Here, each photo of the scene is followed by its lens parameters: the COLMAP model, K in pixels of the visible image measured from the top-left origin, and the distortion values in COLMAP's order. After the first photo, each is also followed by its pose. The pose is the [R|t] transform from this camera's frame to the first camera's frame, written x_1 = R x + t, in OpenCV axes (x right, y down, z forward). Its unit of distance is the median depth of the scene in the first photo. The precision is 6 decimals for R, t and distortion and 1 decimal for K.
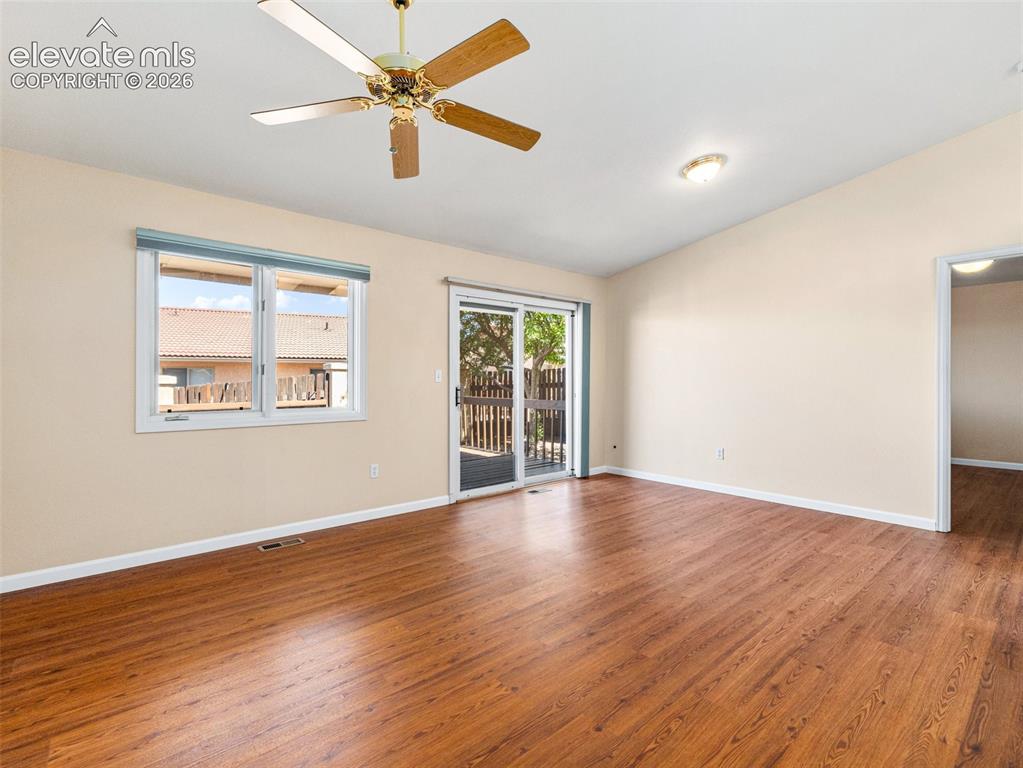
lens RADIAL K [[486.6, 0, 512.0], [0, 486.6, 378.7], [0, 0, 1]] dist [-0.000590, 0.000238]
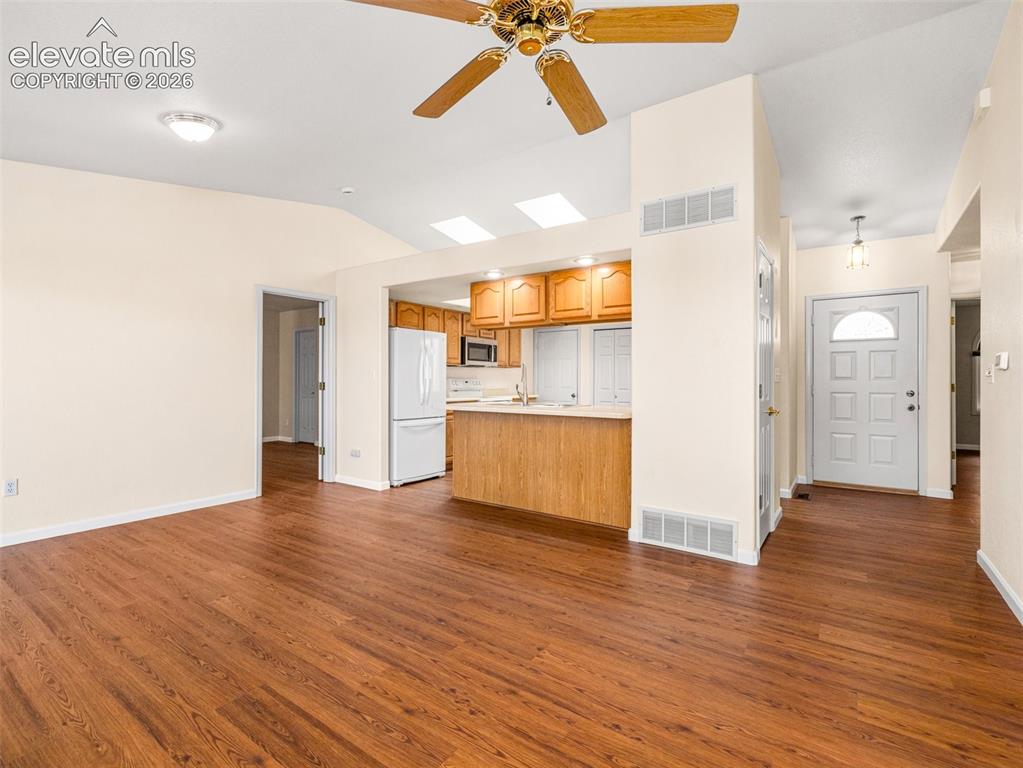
lens RADIAL K [[486.6, 0, 512.8], [0, 486.6, 379.4], [0, 0, 1]] dist [-0.000590, 0.000238]
pose [[-0.240231, -0.000389, 0.970716, -0.616533], [-0.004172, 0.999991, -0.000632, 0.000909], [-0.970707, -0.004202, -0.240231, 0.755939]]
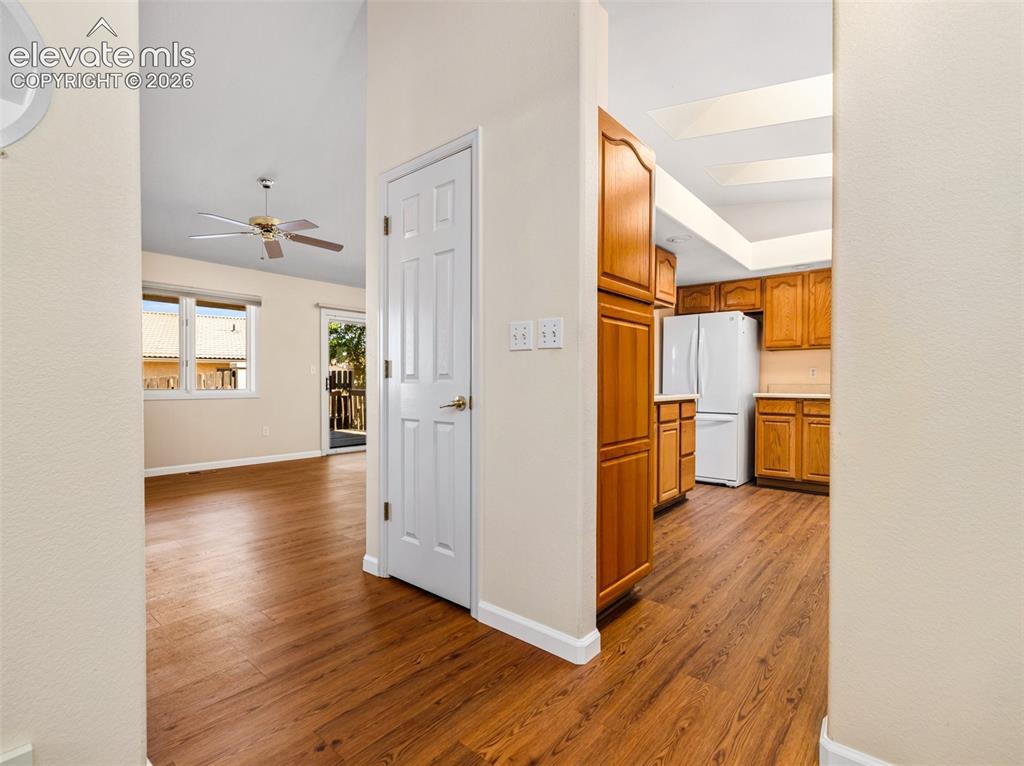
lens RADIAL K [[487.0, 0, 510.2], [0, 487.0, 388.4], [0, 0, 1]] dist [-0.000590, 0.000238]
pose [[0.988557, -0.000771, 0.150845, 0.306899], [-0.001297, 0.999907, 0.013611, 0.042560], [-0.150841, -0.013650, 0.988464, -0.780439]]
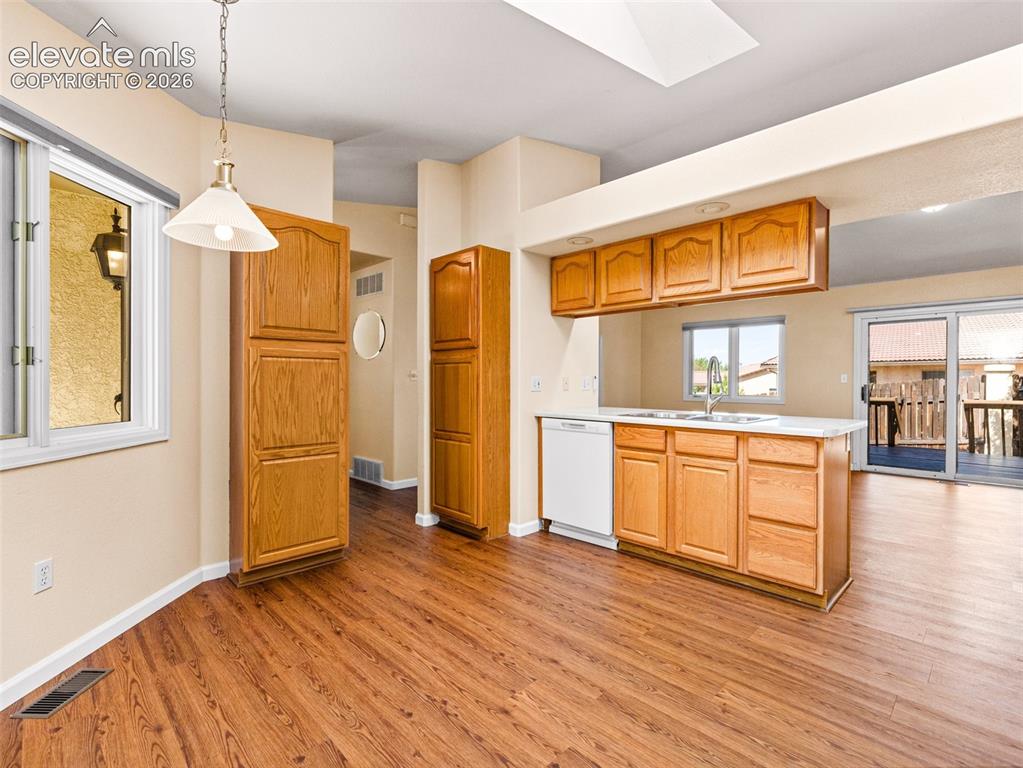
lens RADIAL K [[486.6, 0, 512.4], [0, 486.6, 388.9], [0, 0, 1]] dist [-0.000590, 0.000238]
pose [[0.057926, 0.015672, -0.998198, 1.707329], [0.001295, 0.999875, 0.015773, 0.000749], [0.998320, -0.002207, 0.057899, -0.082668]]
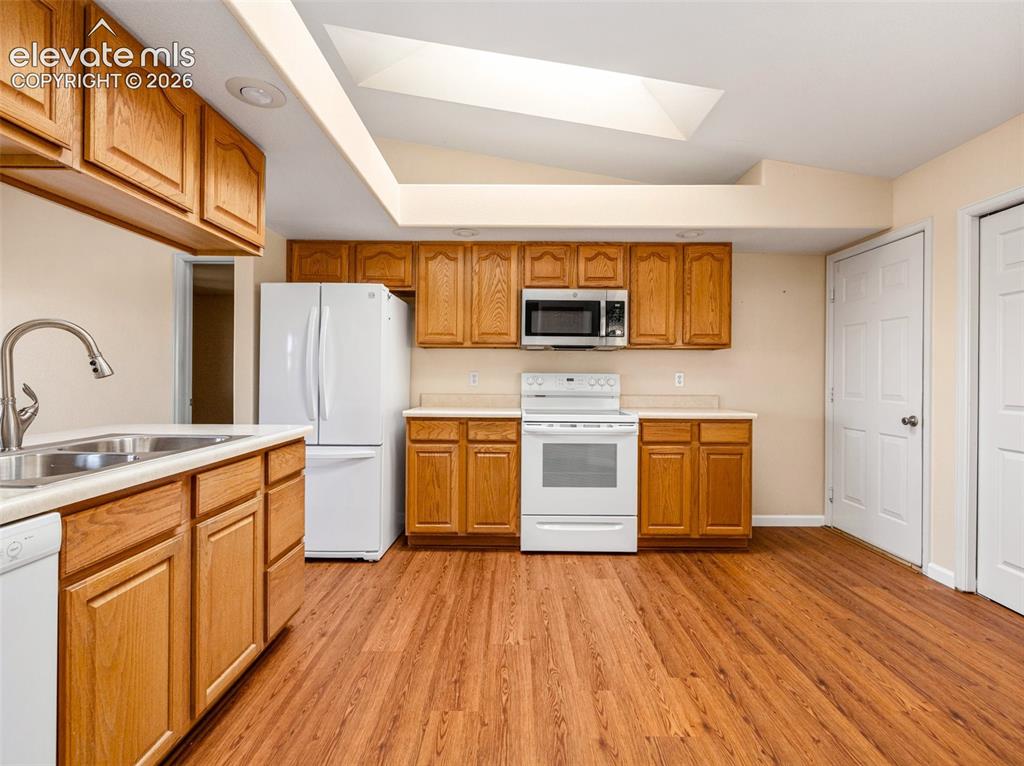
lens RADIAL K [[487.0, 0, 511.7], [0, 487.0, 375.4], [0, 0, 1]] dist [-0.000590, 0.000238]
pose [[0.662260, 0.002865, 0.749269, 0.671714], [-0.006907, 0.999974, 0.002282, 0.000298], [-0.749242, -0.006686, 0.662262, -0.240036]]
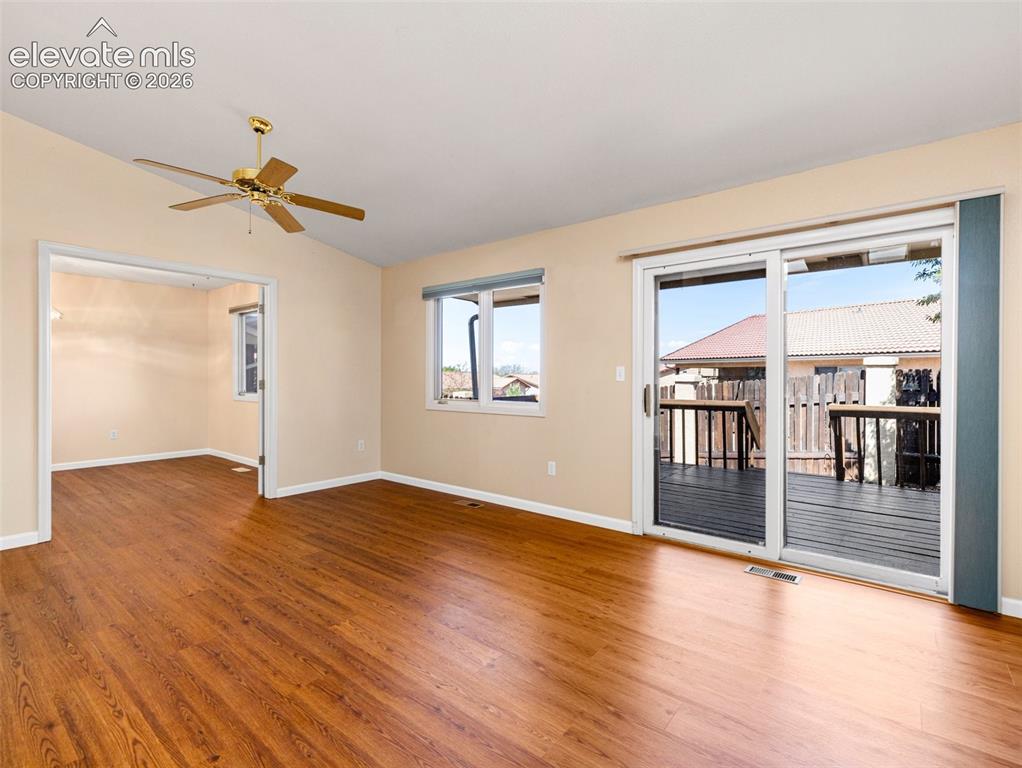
lens RADIAL K [[486.1, 0, 517.0], [0, 486.1, 377.1], [0, 0, 1]] dist [-0.000590, 0.000238]
pose [[0.176336, 0.000147, -0.984330, 0.881339], [-0.000660, 1.000000, 0.000031, 0.000419], [0.984330, 0.000644, 0.176336, 0.949589]]
